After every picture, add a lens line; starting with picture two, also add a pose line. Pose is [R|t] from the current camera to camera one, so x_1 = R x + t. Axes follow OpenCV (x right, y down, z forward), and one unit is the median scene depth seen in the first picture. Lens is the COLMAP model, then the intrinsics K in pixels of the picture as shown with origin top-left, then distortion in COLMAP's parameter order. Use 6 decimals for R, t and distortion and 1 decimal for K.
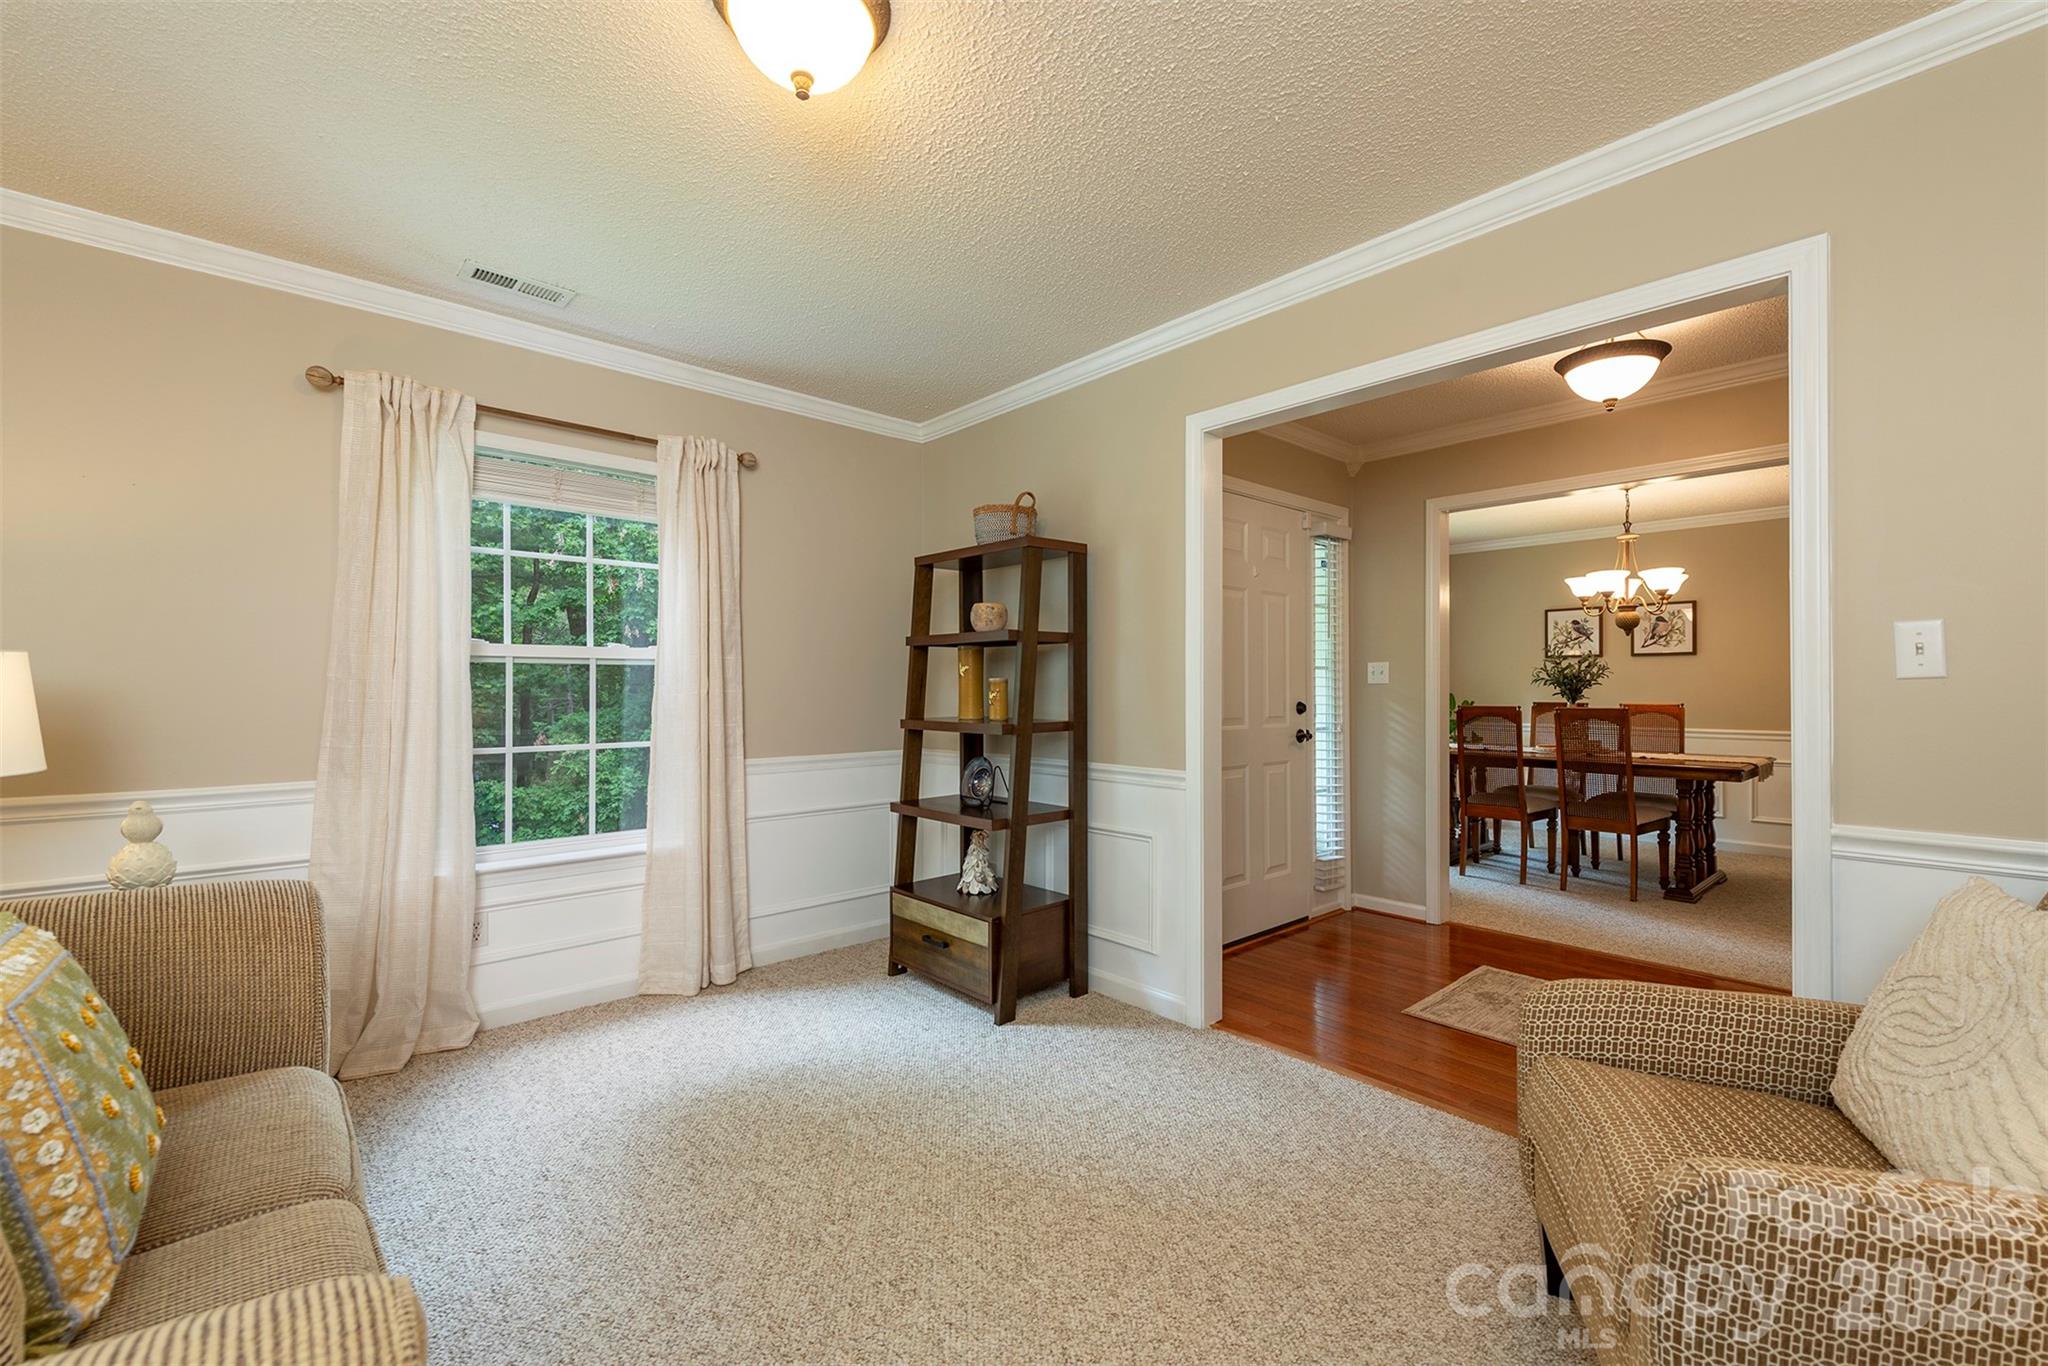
lens RADIAL K [[852.2, 0, 1019.7], [0, 852.2, 680.0], [0, 0, 1]] dist [0.008769, -0.001283]
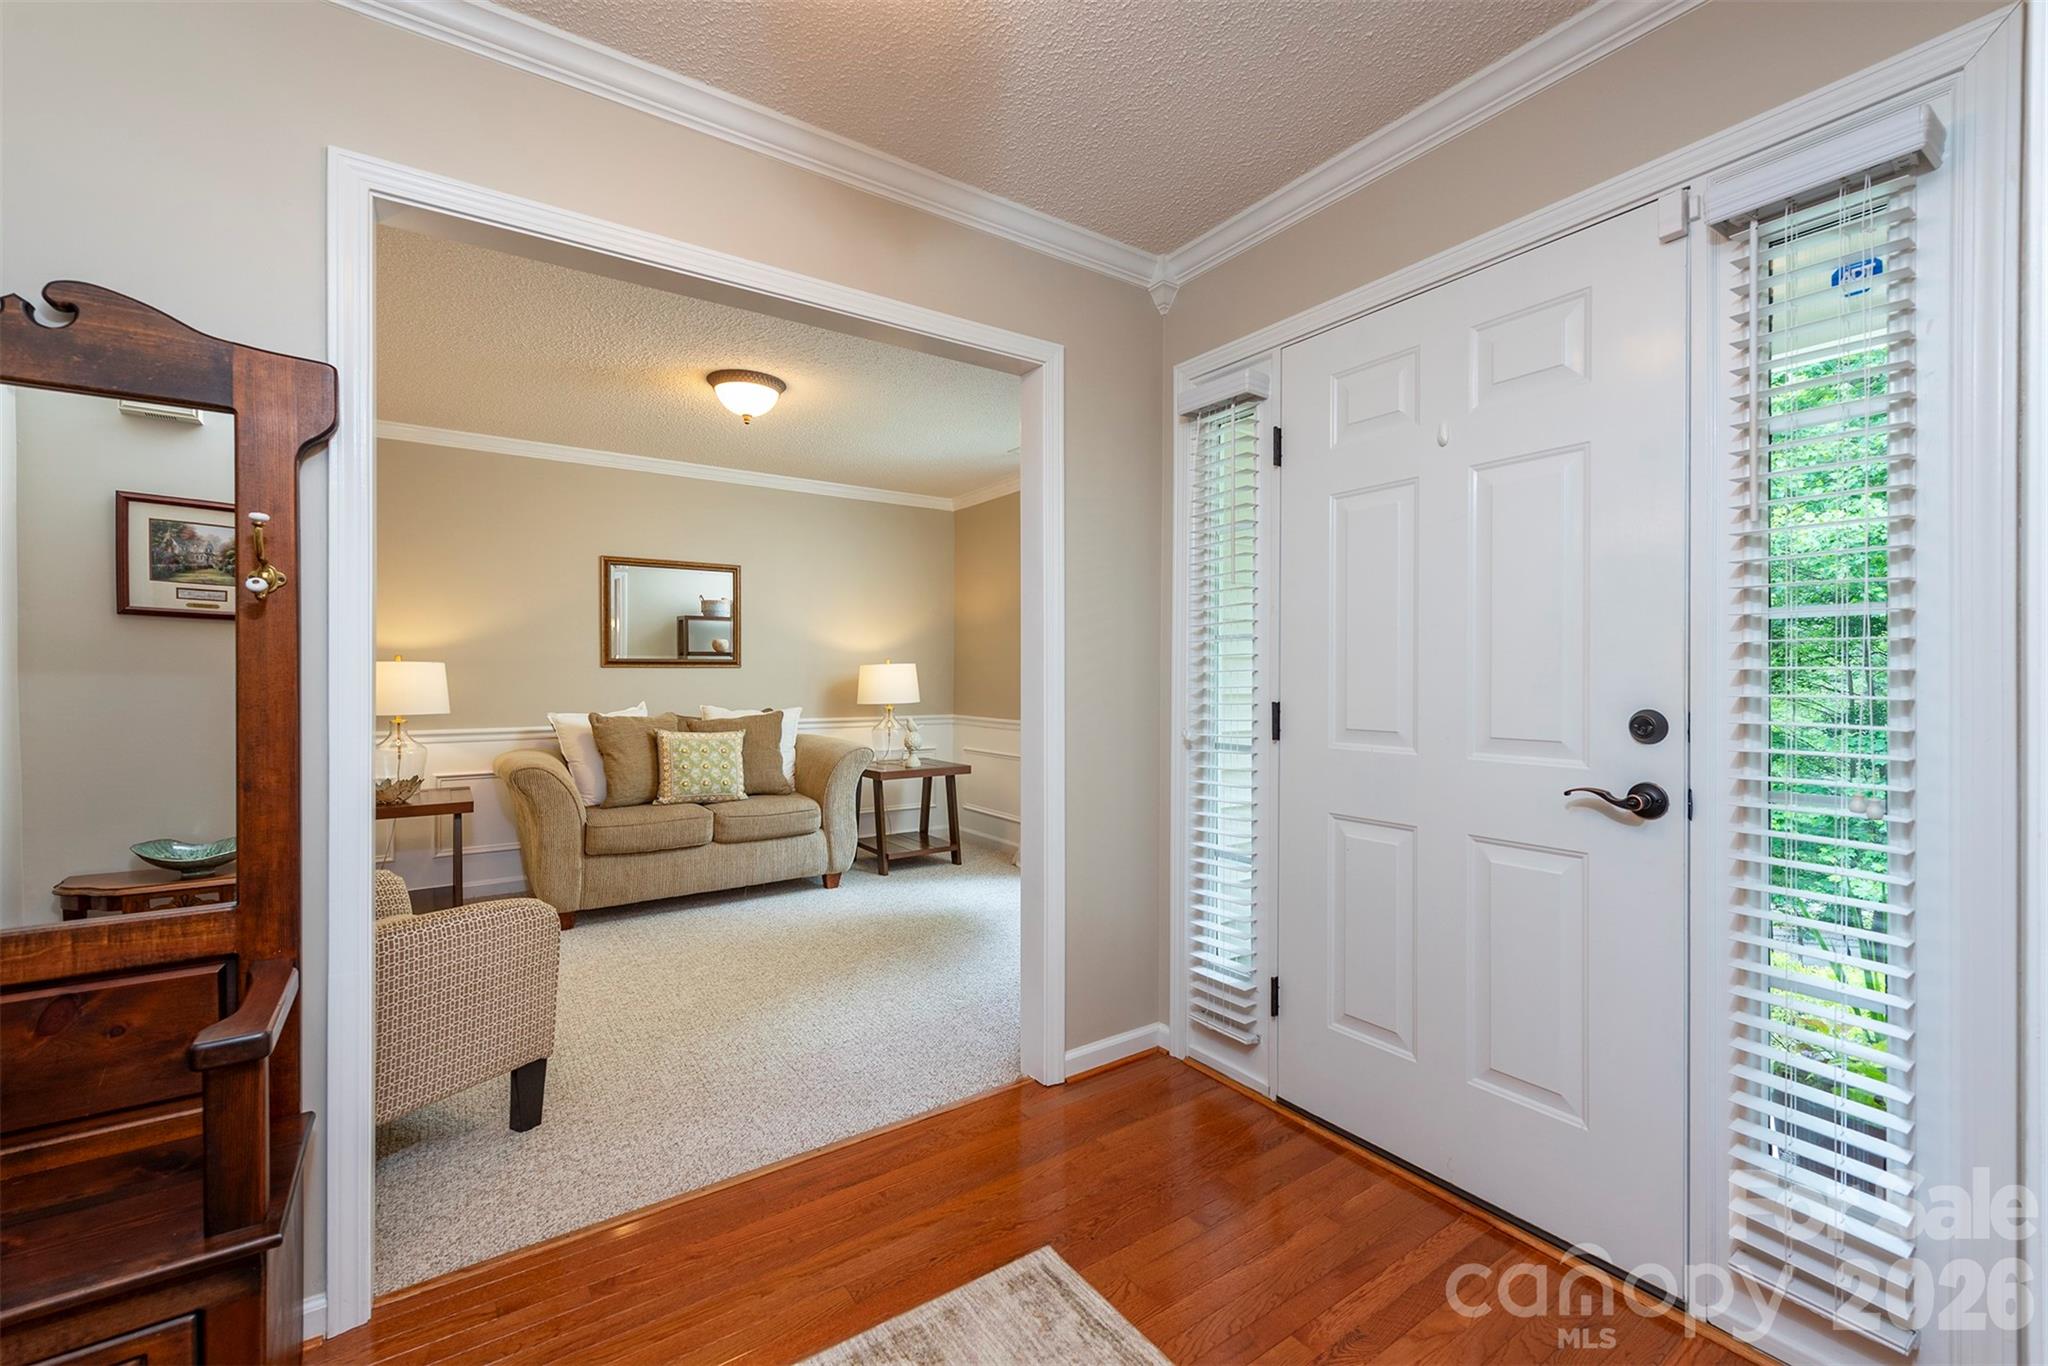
lens RADIAL K [[852.2, 0, 1030.7], [0, 852.2, 673.7], [0, 0, 1]] dist [0.008769, -0.001283]
pose [[-0.100421, 0.007087, -0.994920, 0.324595], [0.004139, 0.999969, 0.006705, 0.002519], [0.994936, -0.003445, -0.100447, 0.337758]]
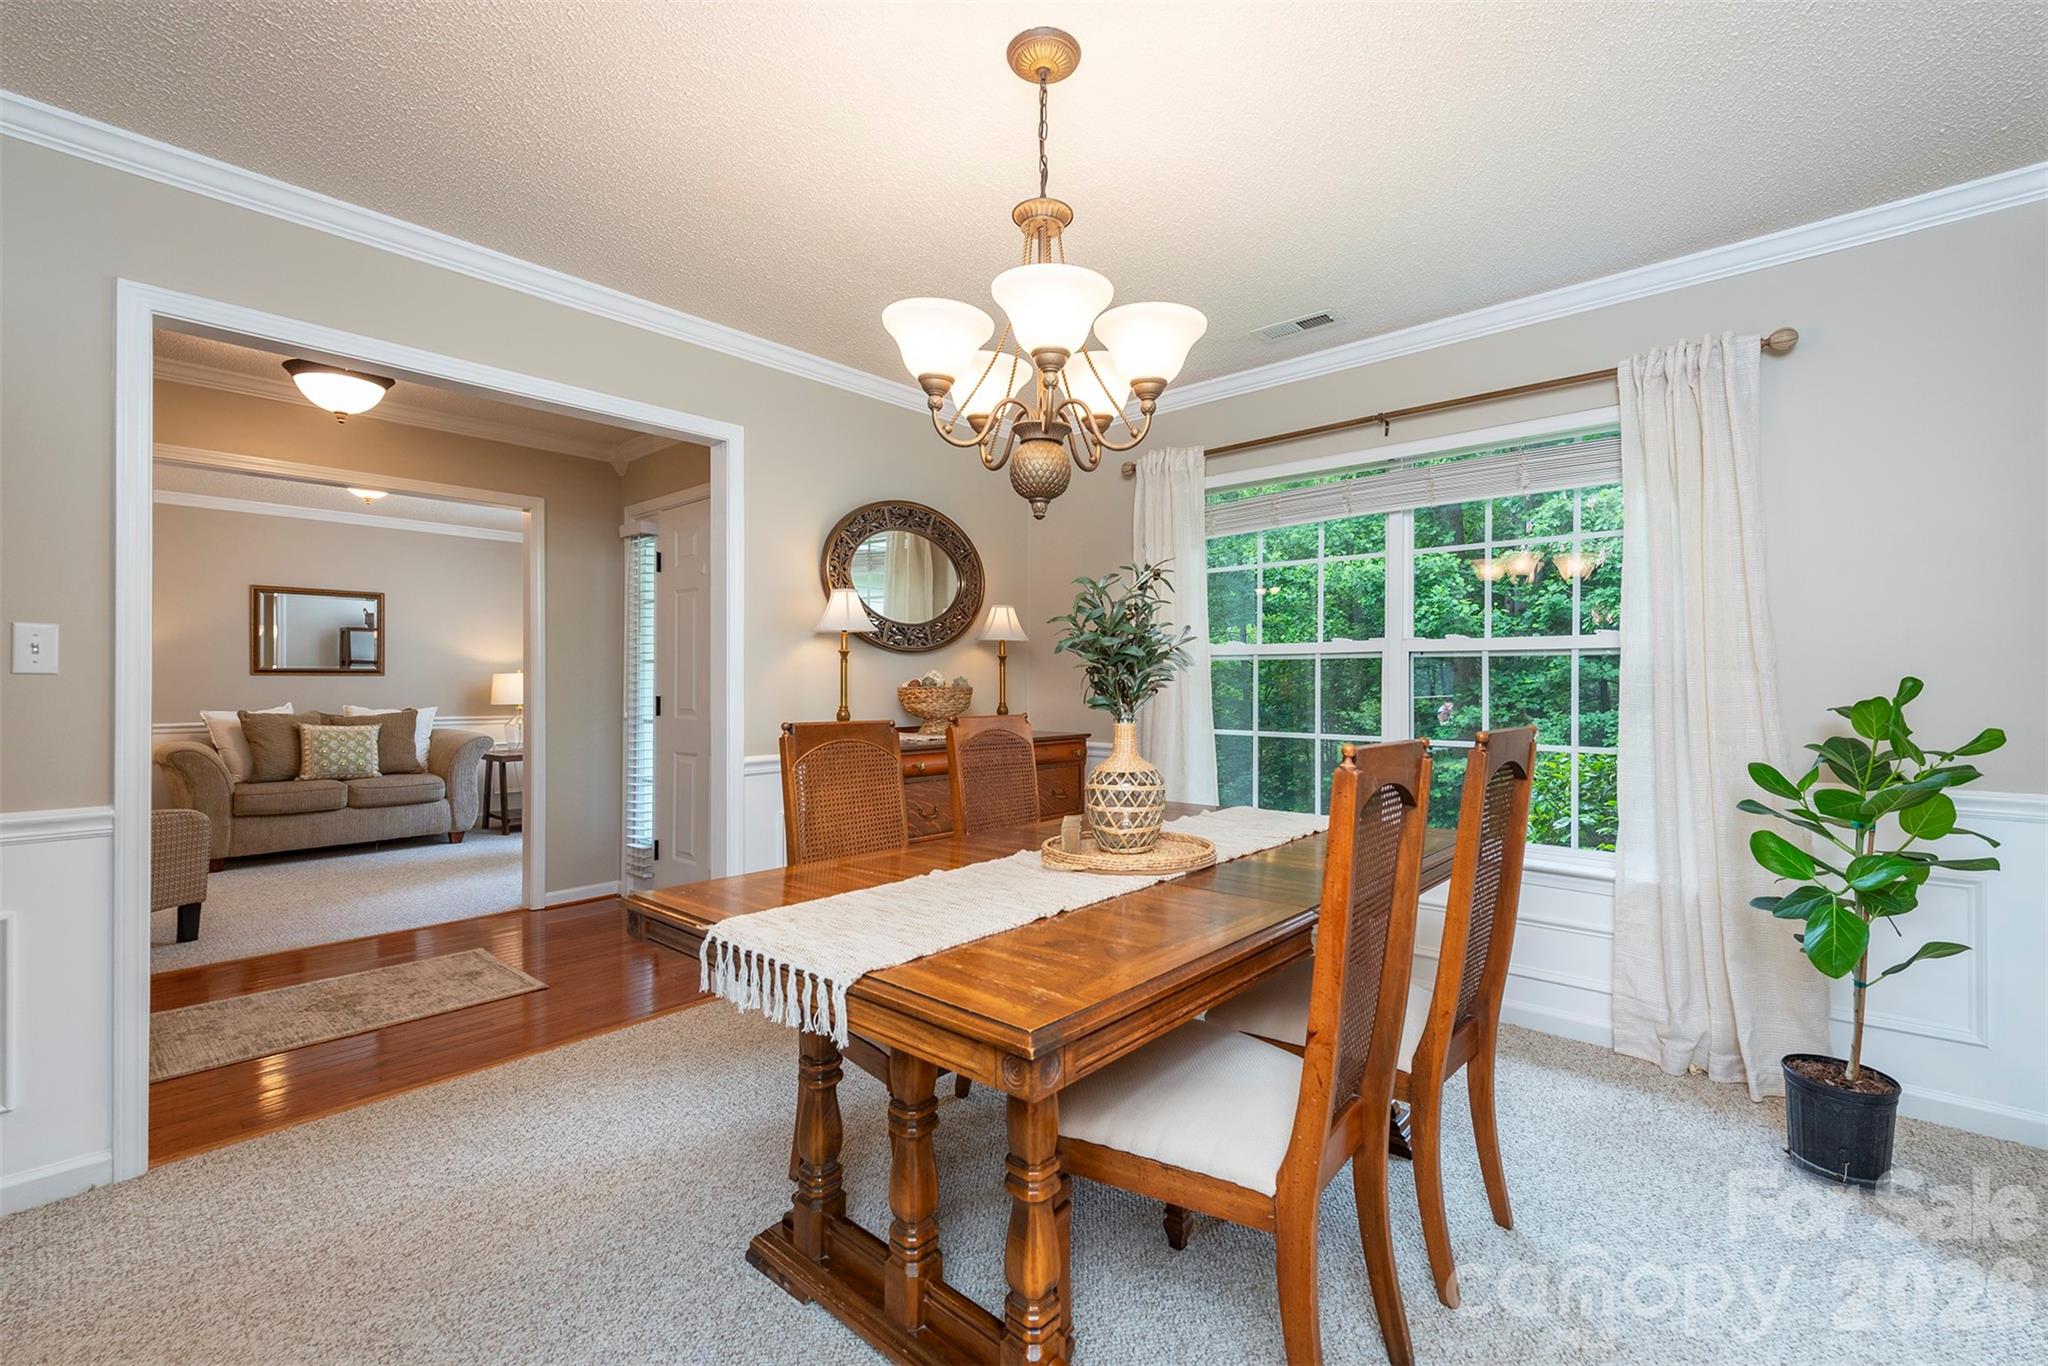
lens RADIAL K [[886.7, 0, 1020.8], [0, 886.7, 680.9], [0, 0, 1]] dist [0.011419, -0.004091]
pose [[0.131740, 0.006288, -0.991264, 0.575714], [0.000761, 0.999979, 0.006445, 0.001474], [0.991284, -0.001603, 0.131733, 0.511497]]
